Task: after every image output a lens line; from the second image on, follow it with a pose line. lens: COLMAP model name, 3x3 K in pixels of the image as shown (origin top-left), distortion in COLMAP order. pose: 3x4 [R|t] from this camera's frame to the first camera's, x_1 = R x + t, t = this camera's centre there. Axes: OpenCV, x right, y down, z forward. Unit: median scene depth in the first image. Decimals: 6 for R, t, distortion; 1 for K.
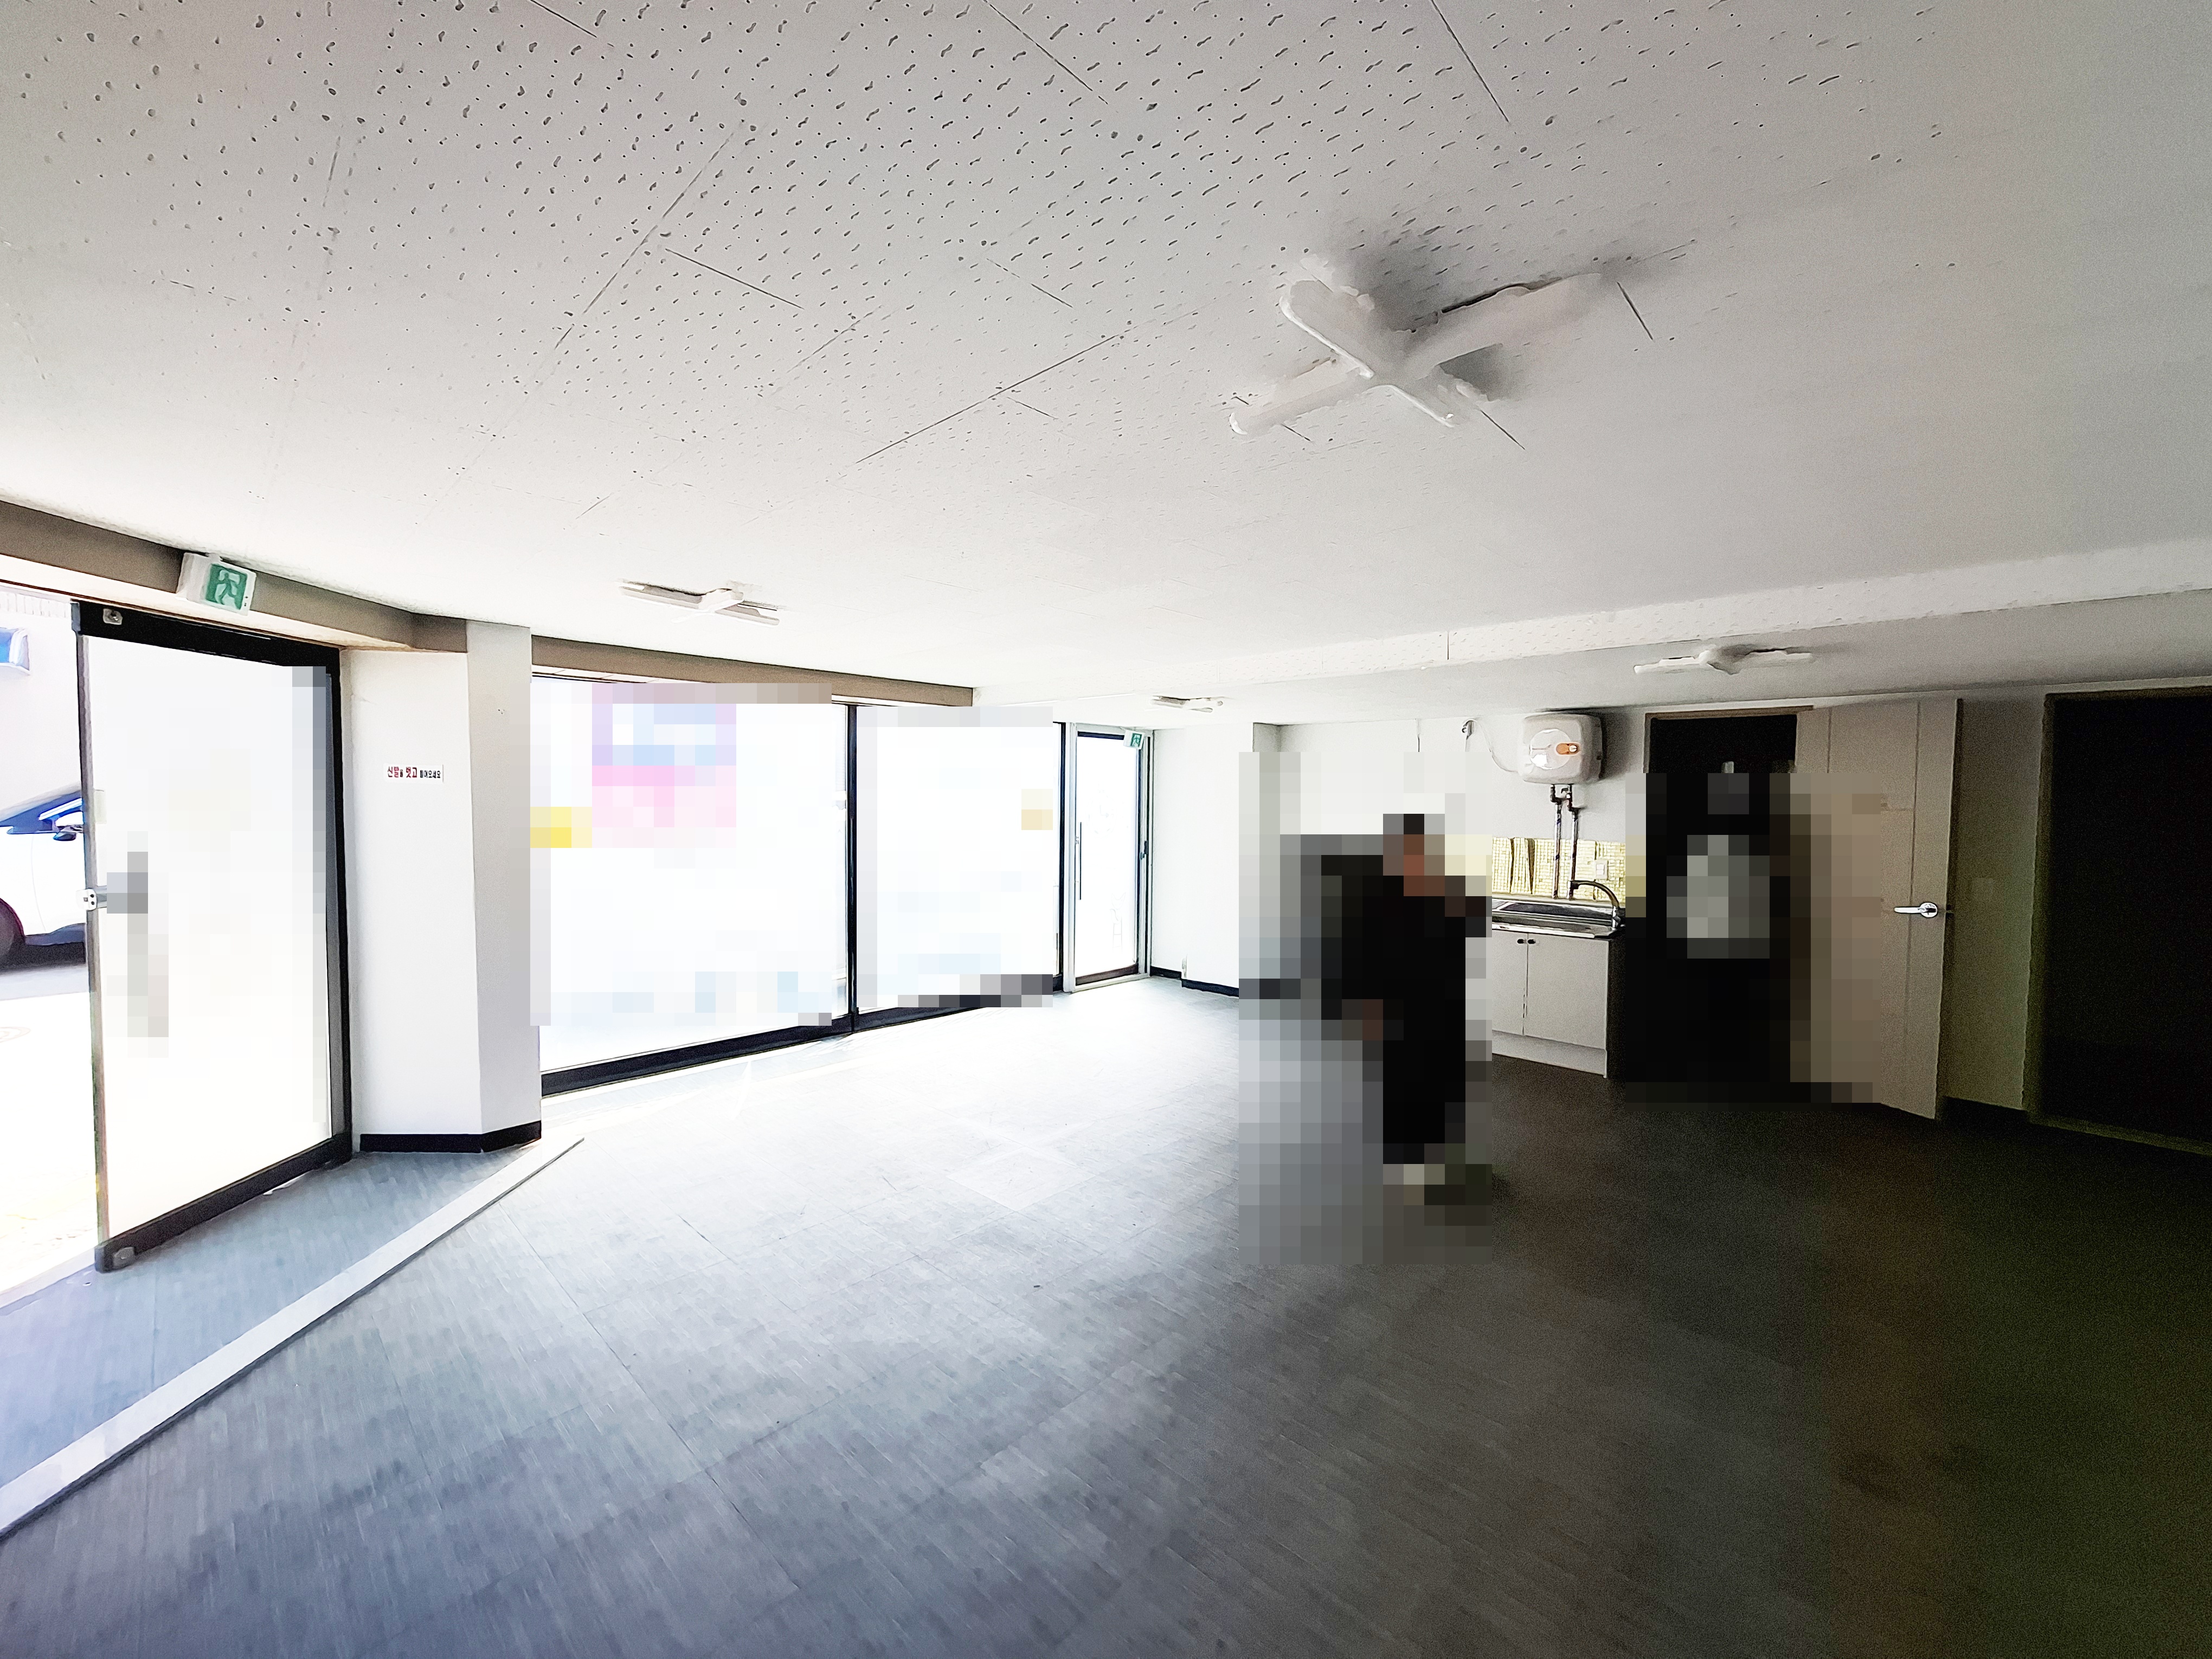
lens RADIAL K [[890.1, 0, 1084.1], [0, 890.1, 818.8], [0, 0, 1]] dist [0.009788, 0.000225]
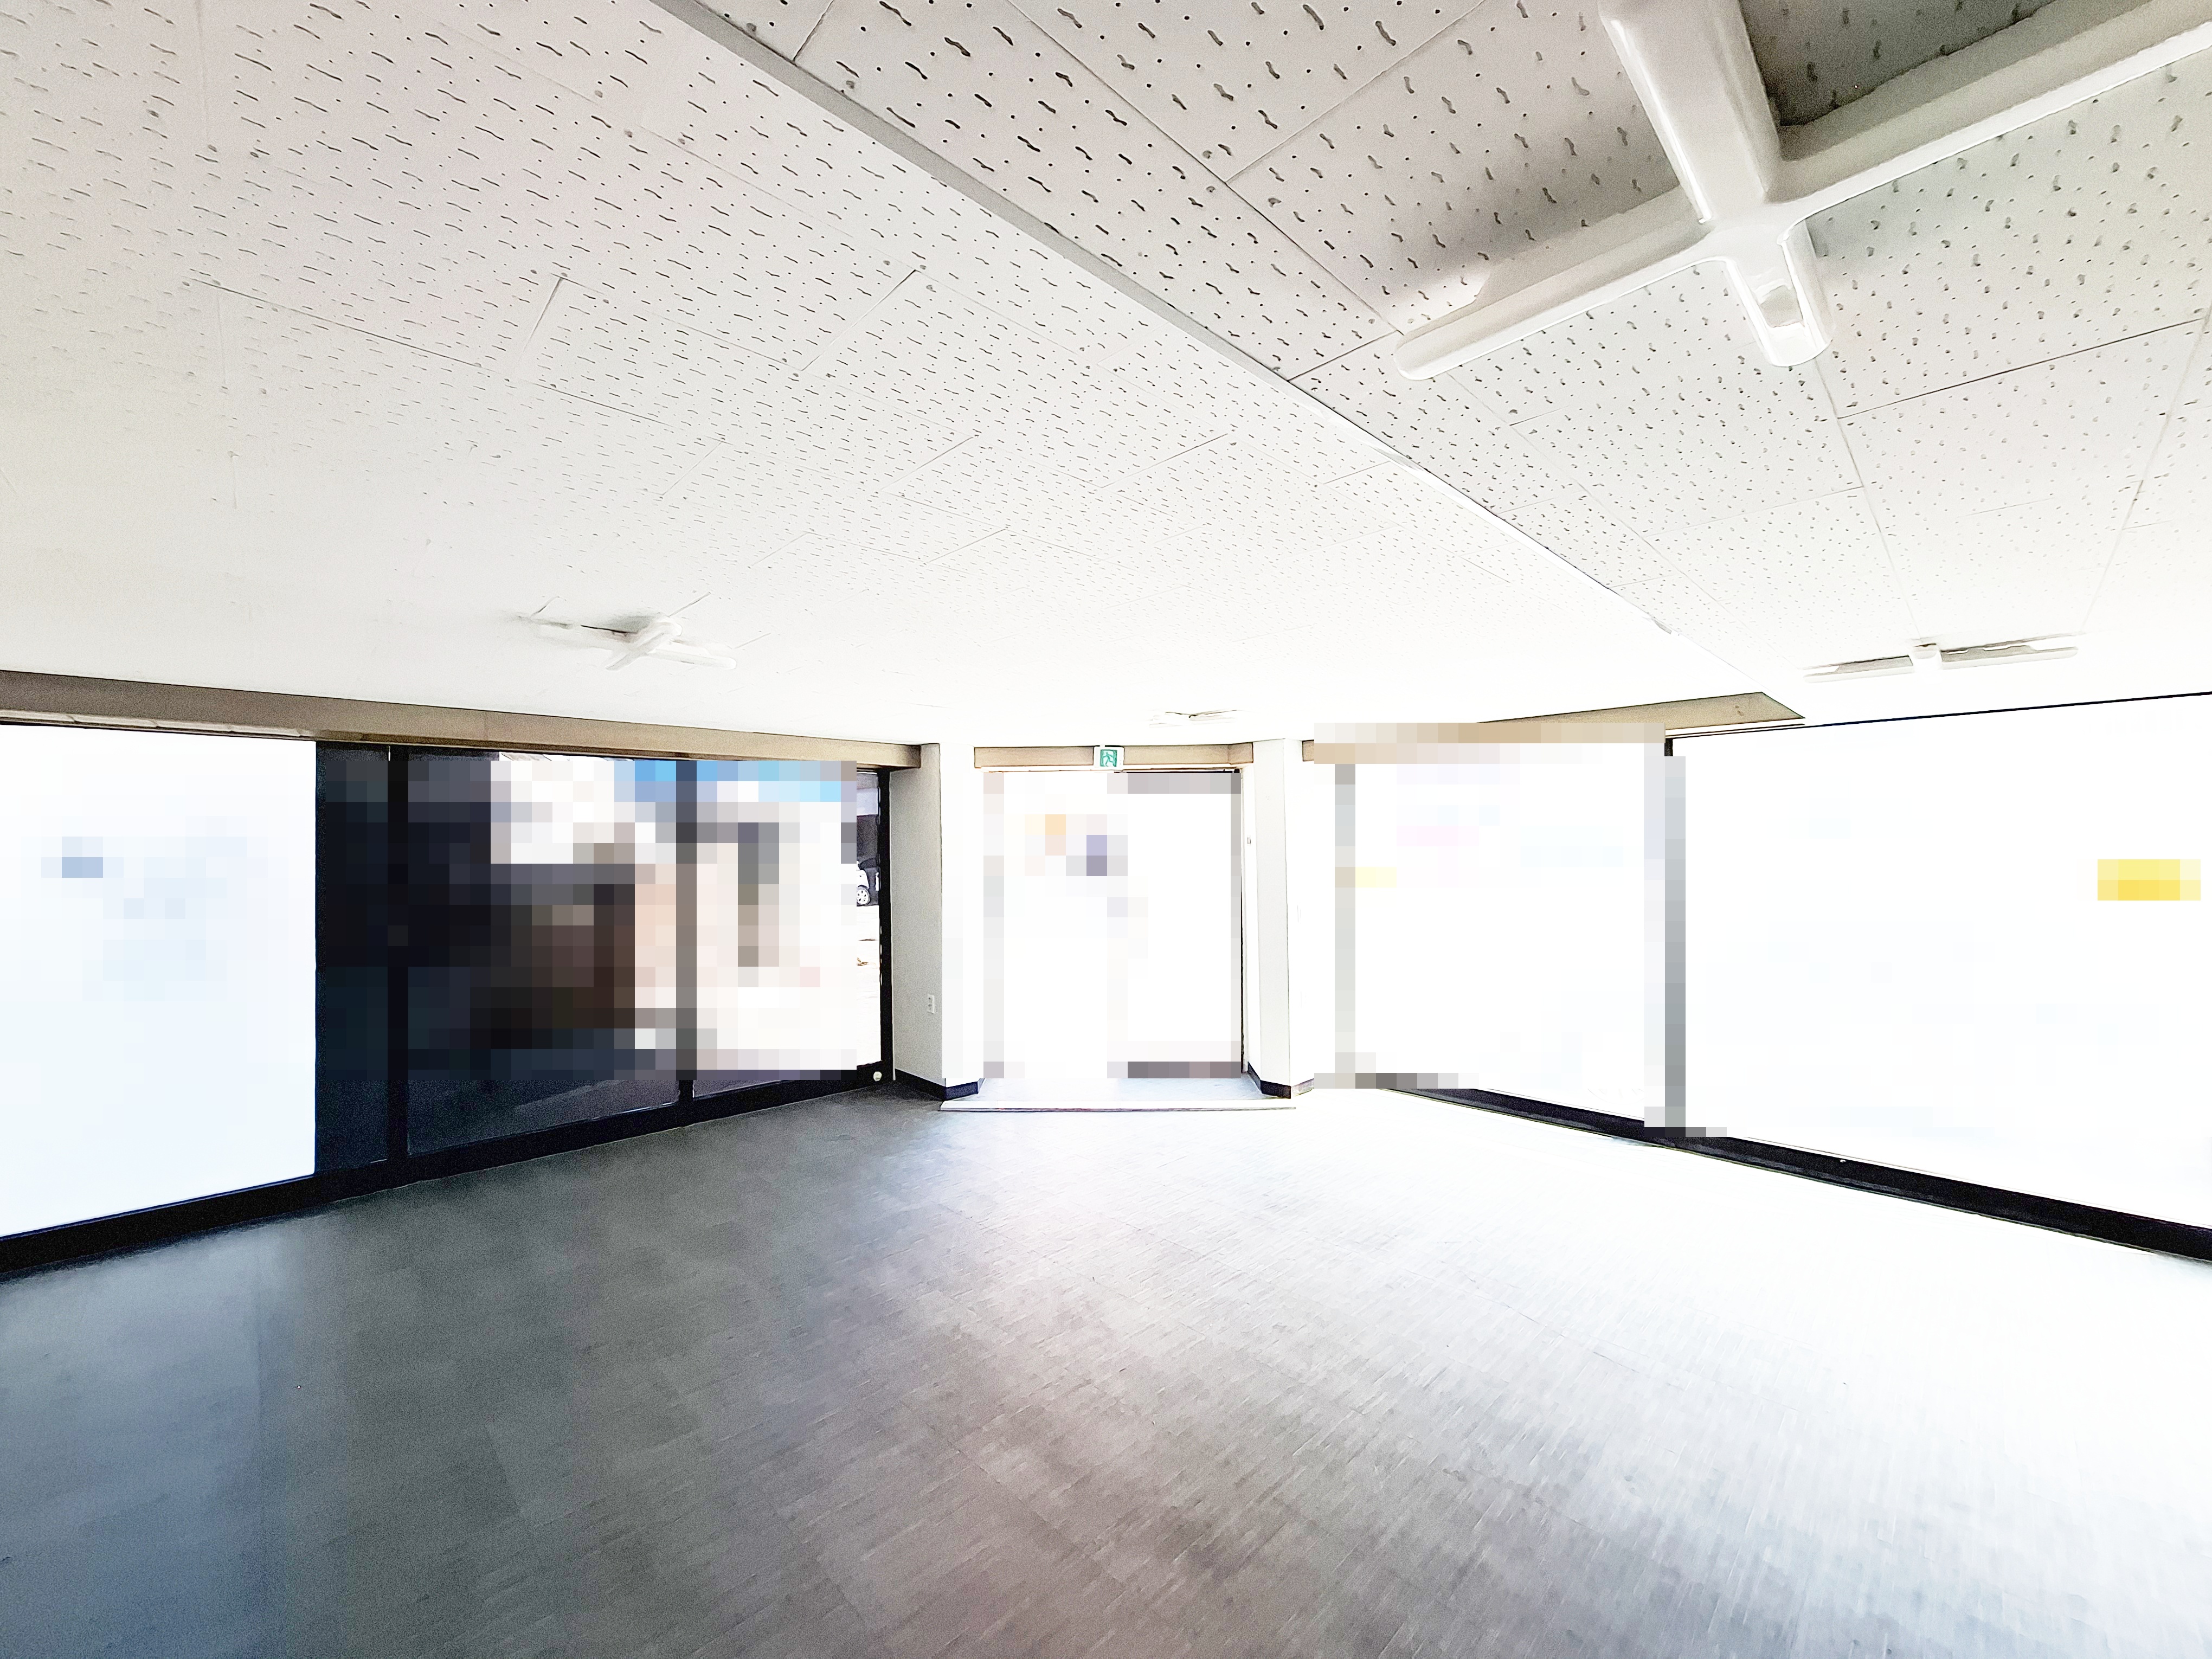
lens RADIAL K [[890.1, 0, 1109.6], [0, 890.1, 852.7], [0, 0, 1]] dist [0.009788, 0.000225]
pose [[-0.026020, -0.001659, -0.999660, 1.086223], [-0.013770, 0.999904, -0.001301, -0.032110], [0.999567, 0.013731, -0.026041, 1.015598]]
